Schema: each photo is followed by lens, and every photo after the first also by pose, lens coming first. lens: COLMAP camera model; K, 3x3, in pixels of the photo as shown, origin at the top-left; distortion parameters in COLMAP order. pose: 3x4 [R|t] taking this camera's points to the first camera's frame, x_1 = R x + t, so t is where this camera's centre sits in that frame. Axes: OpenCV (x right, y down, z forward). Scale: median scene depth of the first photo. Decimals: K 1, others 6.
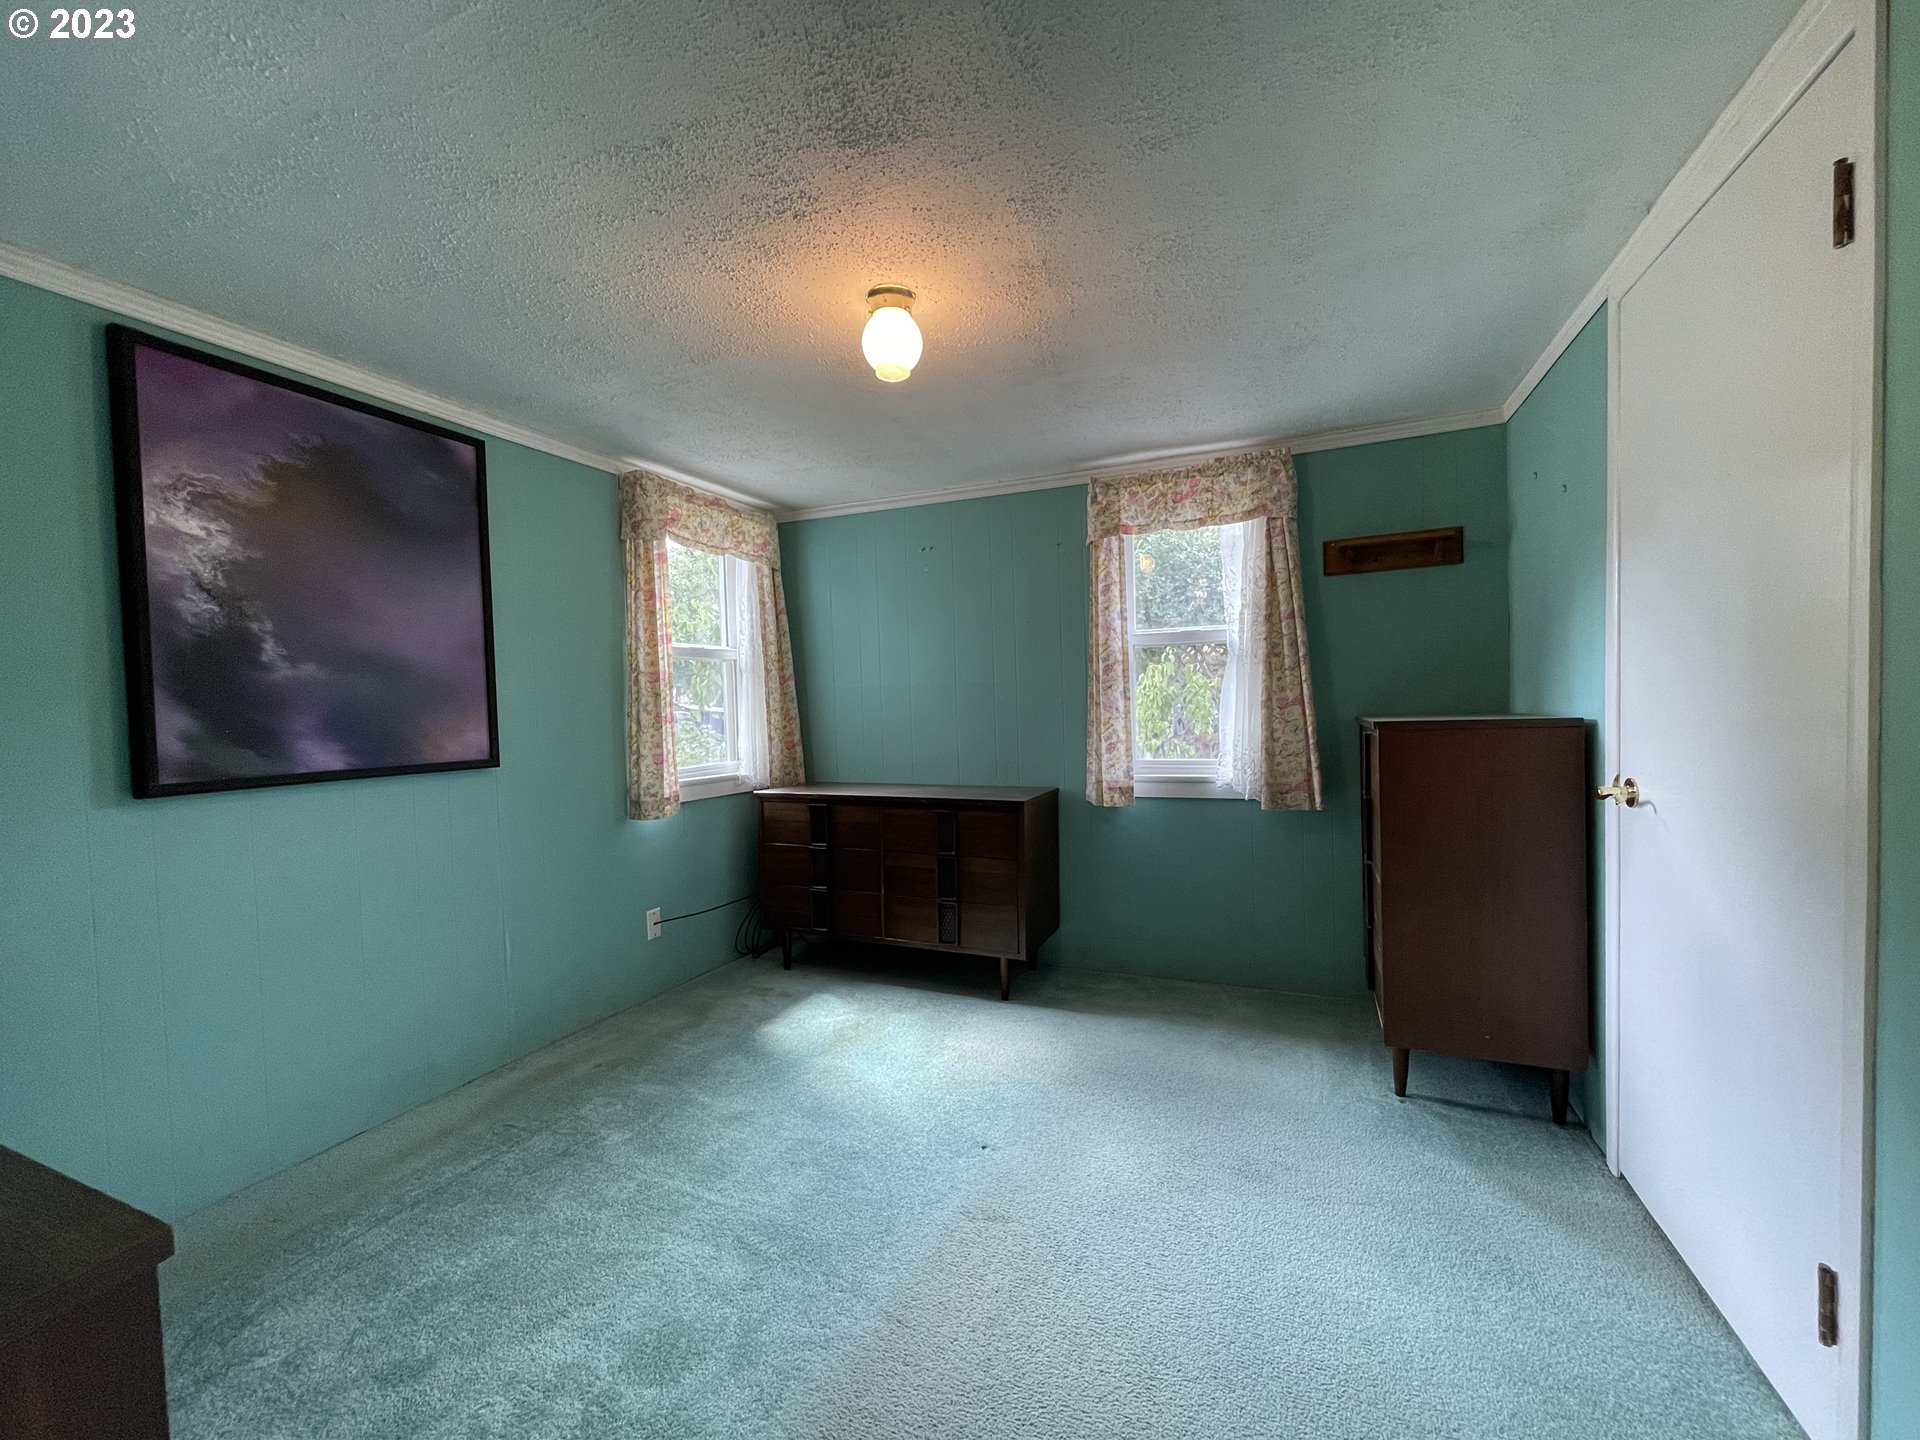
lens RADIAL K [[775.1, 0, 958.8], [0, 775.1, 719.2], [0, 0, 1]] dist [-0.001696, -0.000719]
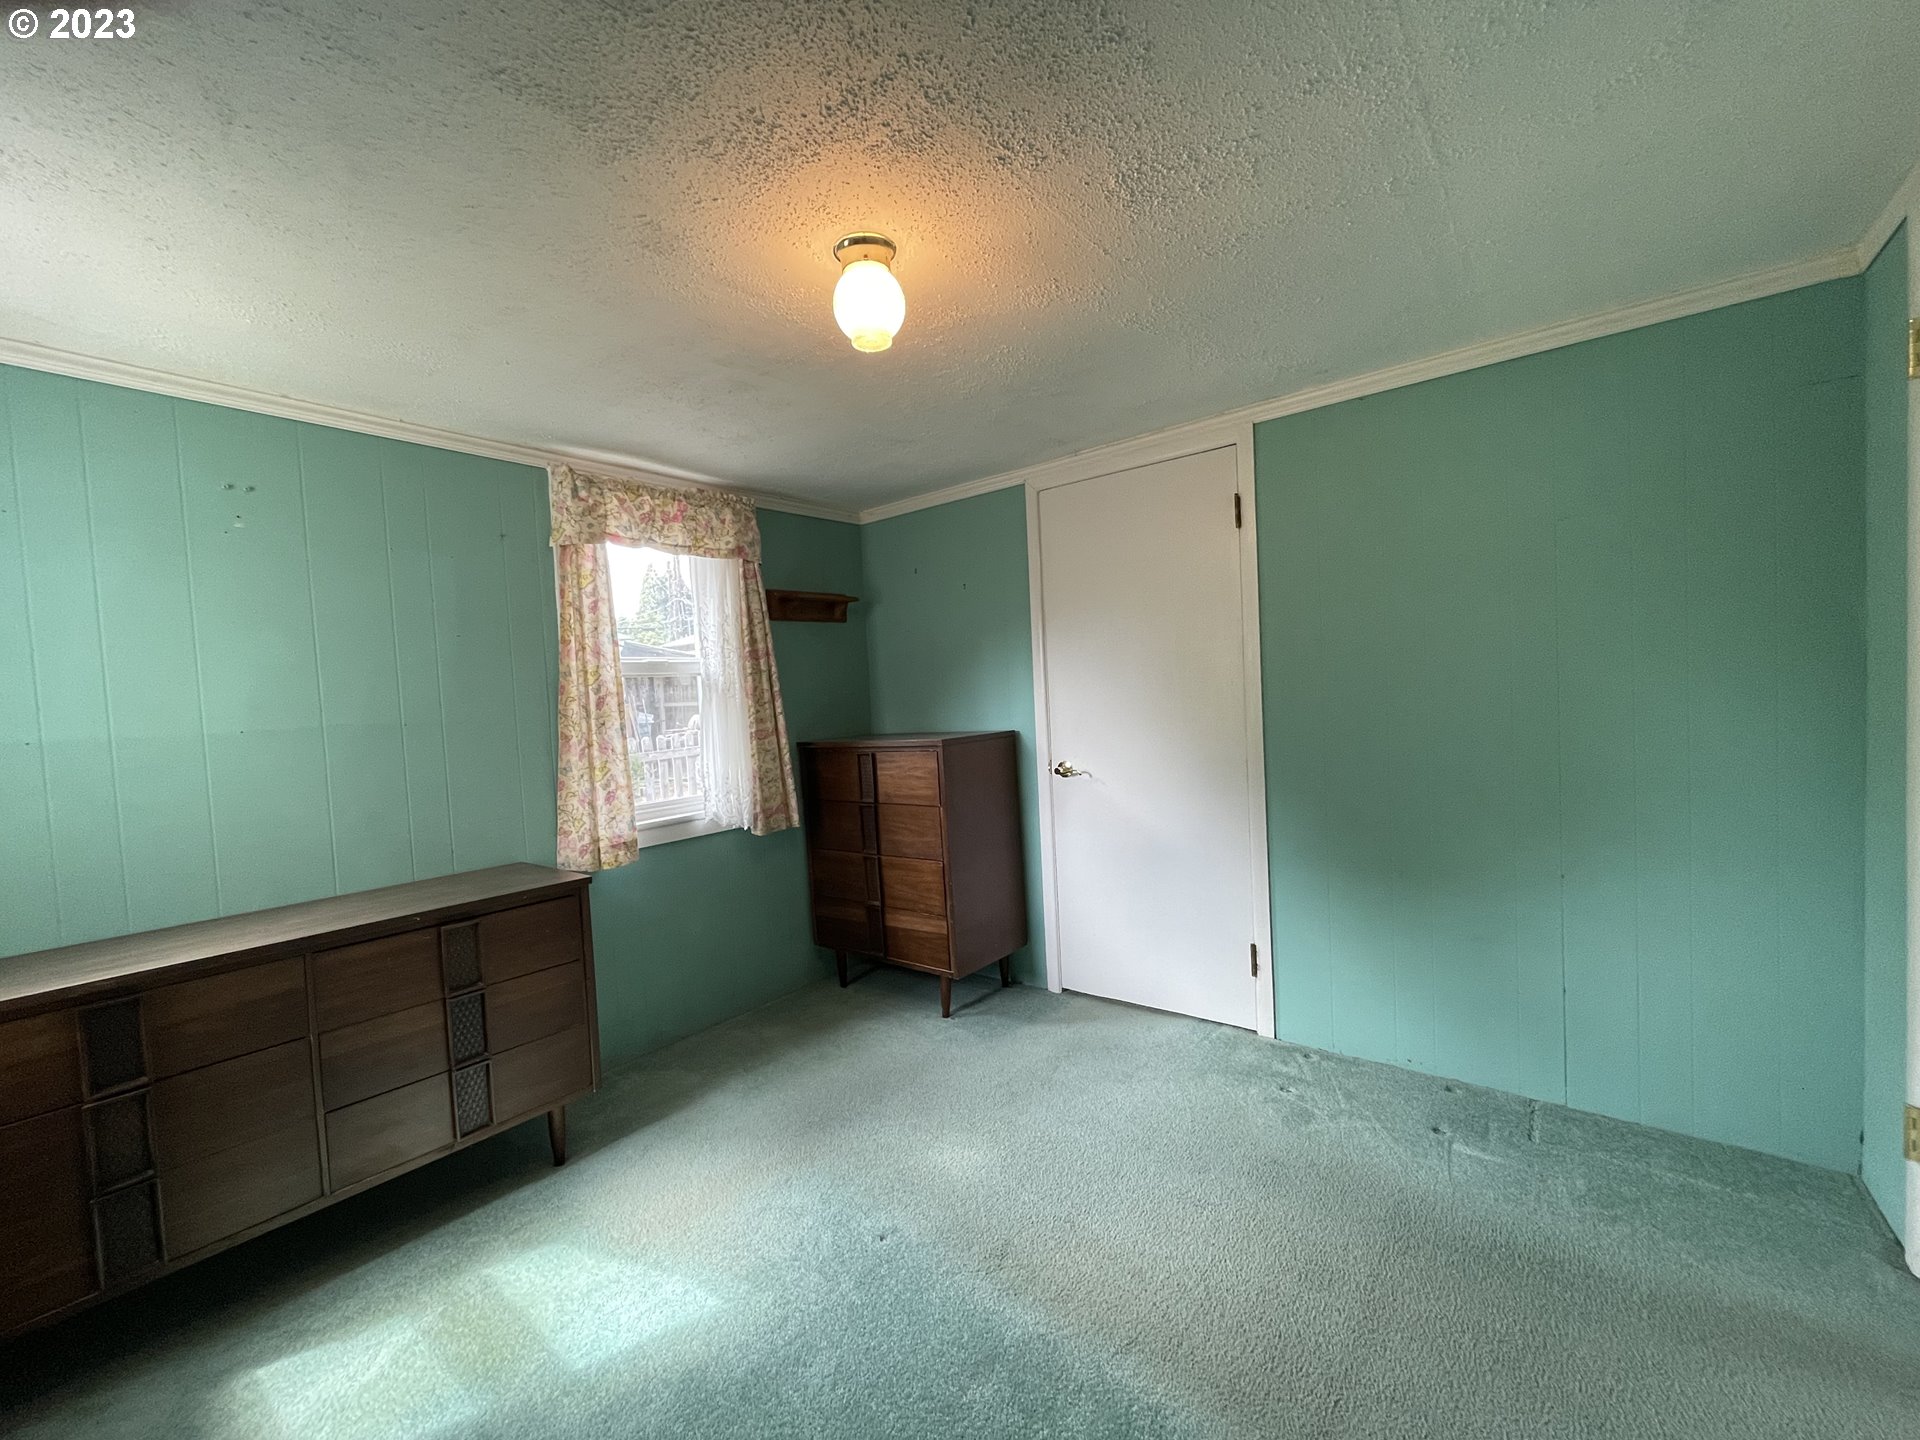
lens RADIAL K [[775.1, 0, 956.3], [0, 775.1, 726.4], [0, 0, 1]] dist [-0.001696, -0.000719]
pose [[0.269763, -0.024520, 0.962615, -0.525410], [0.072133, 0.997382, 0.005191, -0.017122], [-0.960221, 0.068036, 0.270825, 0.434449]]
